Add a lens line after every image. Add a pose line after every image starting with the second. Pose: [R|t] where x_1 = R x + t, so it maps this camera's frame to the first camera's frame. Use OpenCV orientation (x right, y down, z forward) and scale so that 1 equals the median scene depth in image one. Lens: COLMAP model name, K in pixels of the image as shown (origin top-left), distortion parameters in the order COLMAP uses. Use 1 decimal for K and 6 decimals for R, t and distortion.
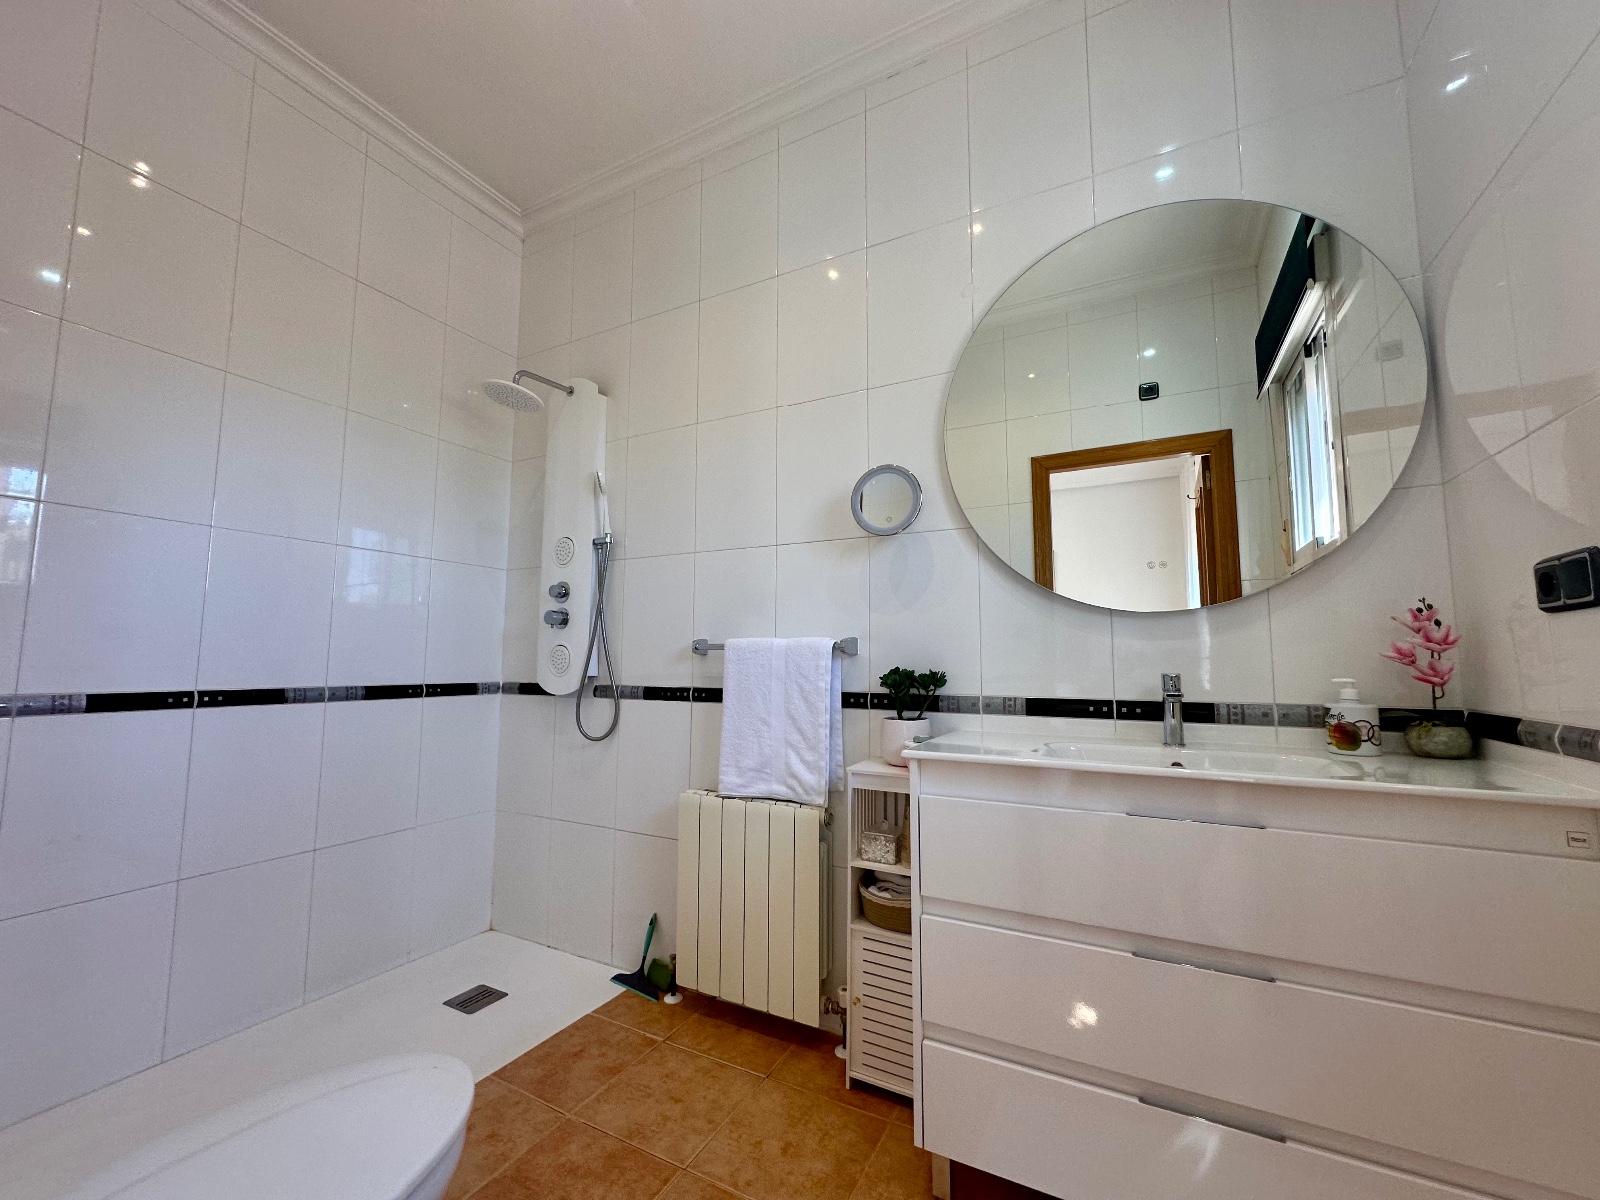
lens RADIAL K [[636.4, 0, 798.9], [0, 636.4, 602.7], [0, 0, 1]] dist [-0.003313, -0.000174]
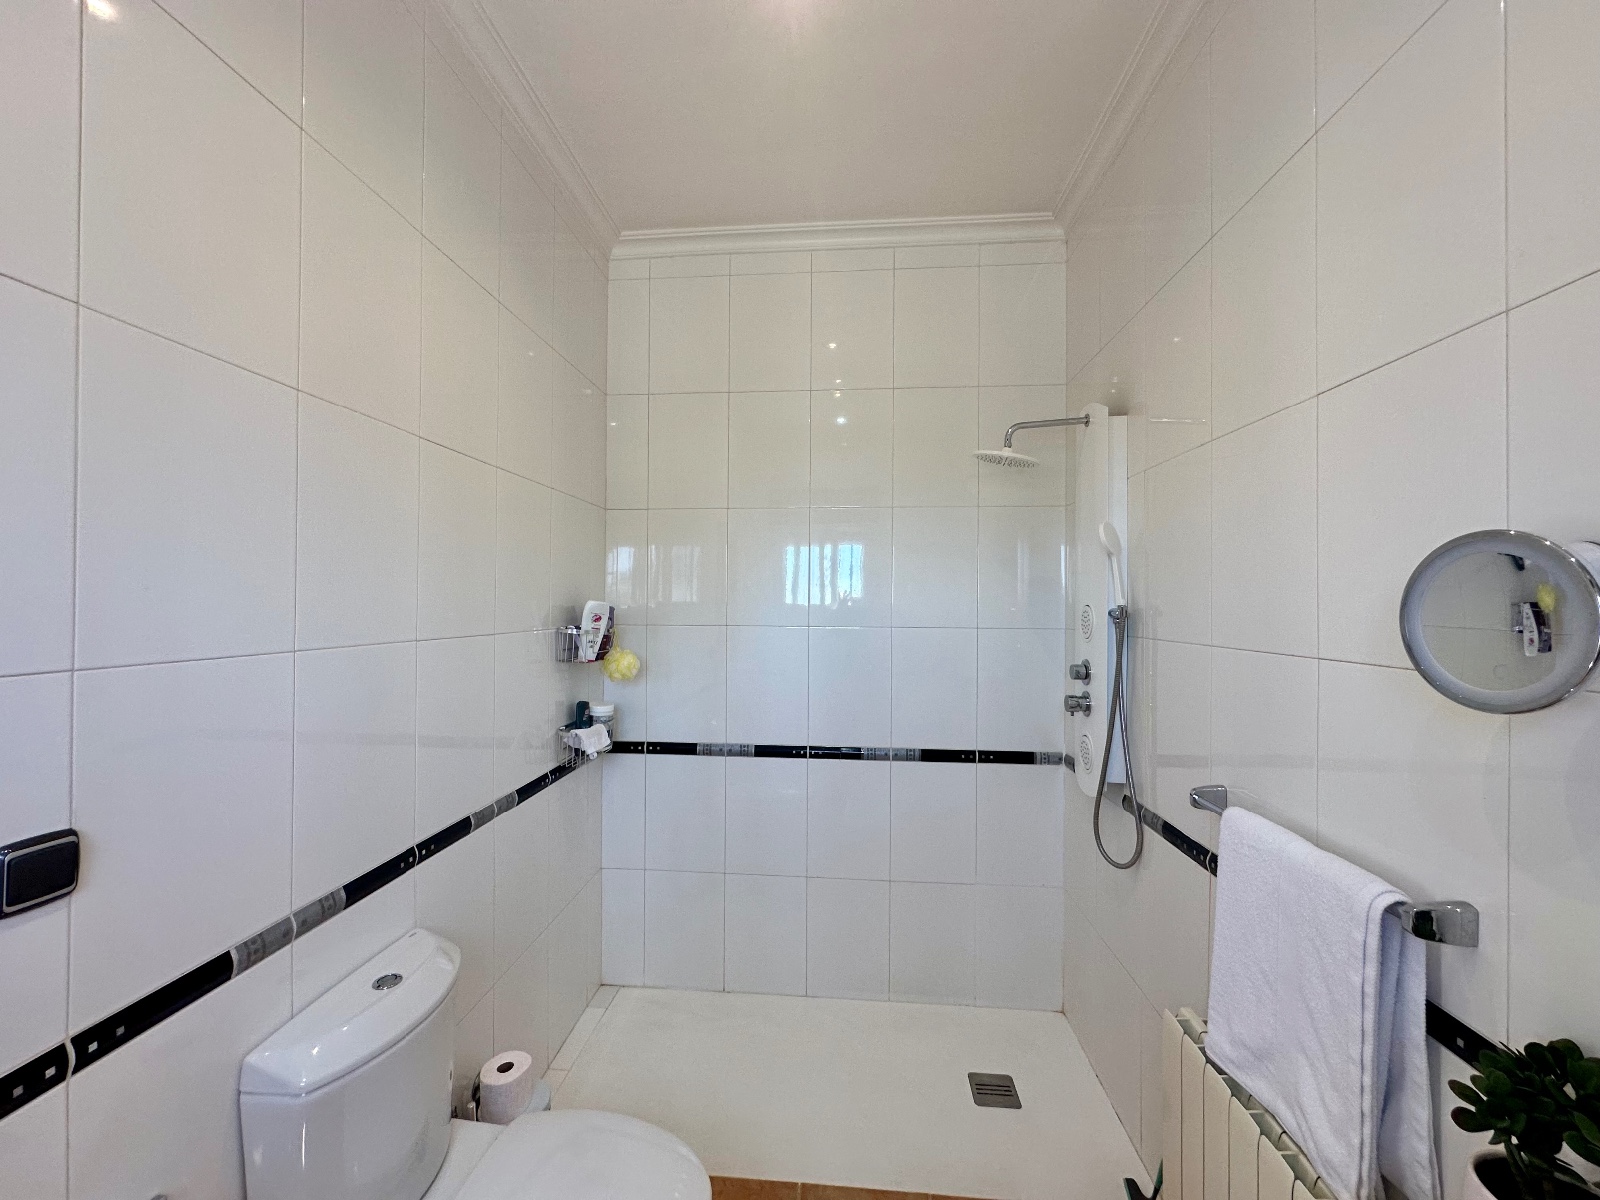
lens RADIAL K [[636.4, 0, 792.8], [0, 636.4, 599.5], [0, 0, 1]] dist [-0.003313, -0.000174]
pose [[0.368687, -0.006965, -0.929528, 0.263236], [0.084497, 0.996083, 0.026051, -0.166725], [0.925705, -0.088147, 0.367831, 0.354170]]
